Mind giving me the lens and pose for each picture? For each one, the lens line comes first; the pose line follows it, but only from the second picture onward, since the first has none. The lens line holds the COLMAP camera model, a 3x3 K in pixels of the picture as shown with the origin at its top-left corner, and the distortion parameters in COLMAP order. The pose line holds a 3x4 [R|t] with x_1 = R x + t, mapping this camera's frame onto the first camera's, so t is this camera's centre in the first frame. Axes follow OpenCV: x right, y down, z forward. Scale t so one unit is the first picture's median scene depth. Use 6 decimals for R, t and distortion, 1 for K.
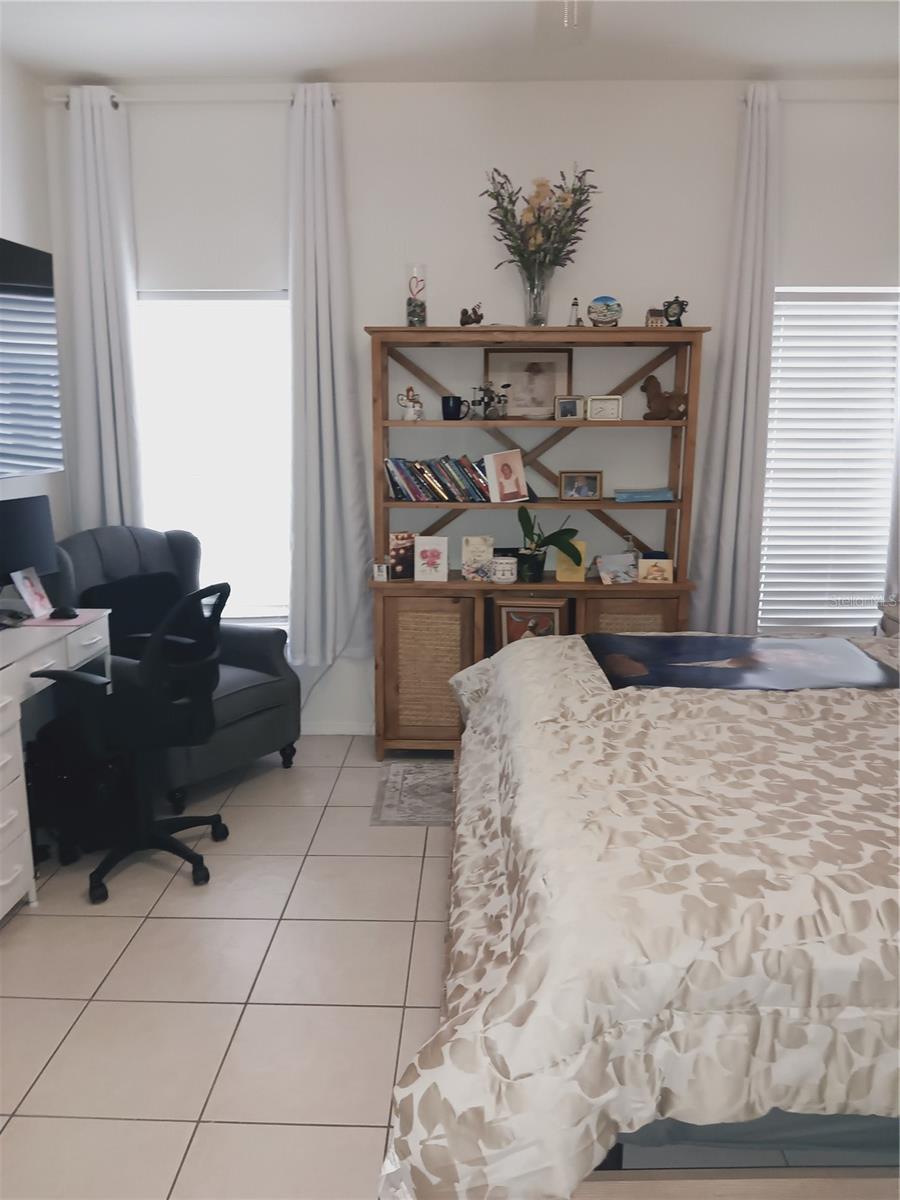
lens RADIAL K [[905.6, 0, 452.3], [0, 905.6, 599.2], [0, 0, 1]] dist [-0.006857, -0.003802]
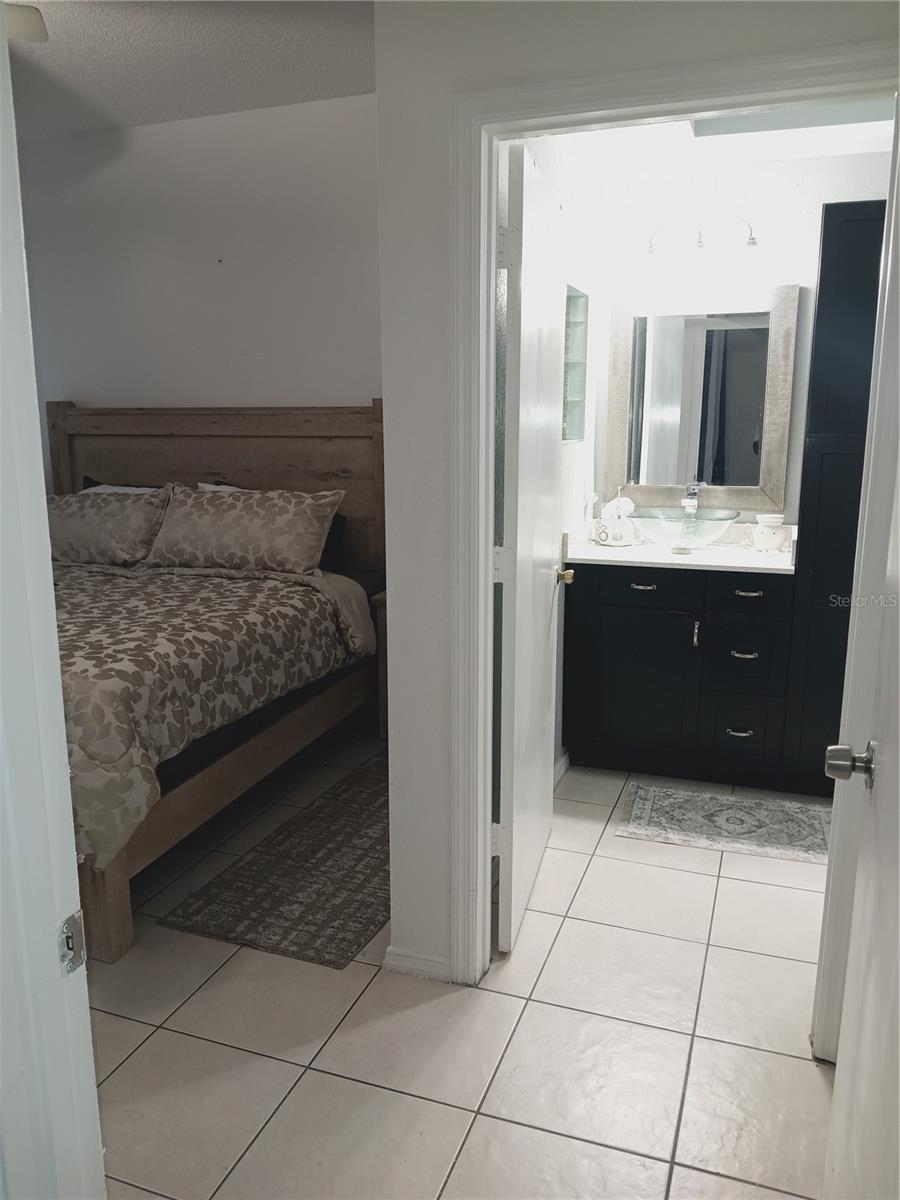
lens RADIAL K [[905.6, 0, 450.9], [0, 905.6, 600.3], [0, 0, 1]] dist [-0.006857, -0.003802]
pose [[0.324797, -0.195203, 0.925420, -1.330521], [0.187249, 0.972373, 0.139388, 0.070766], [-0.927063, 0.128011, 0.352375, -0.338953]]
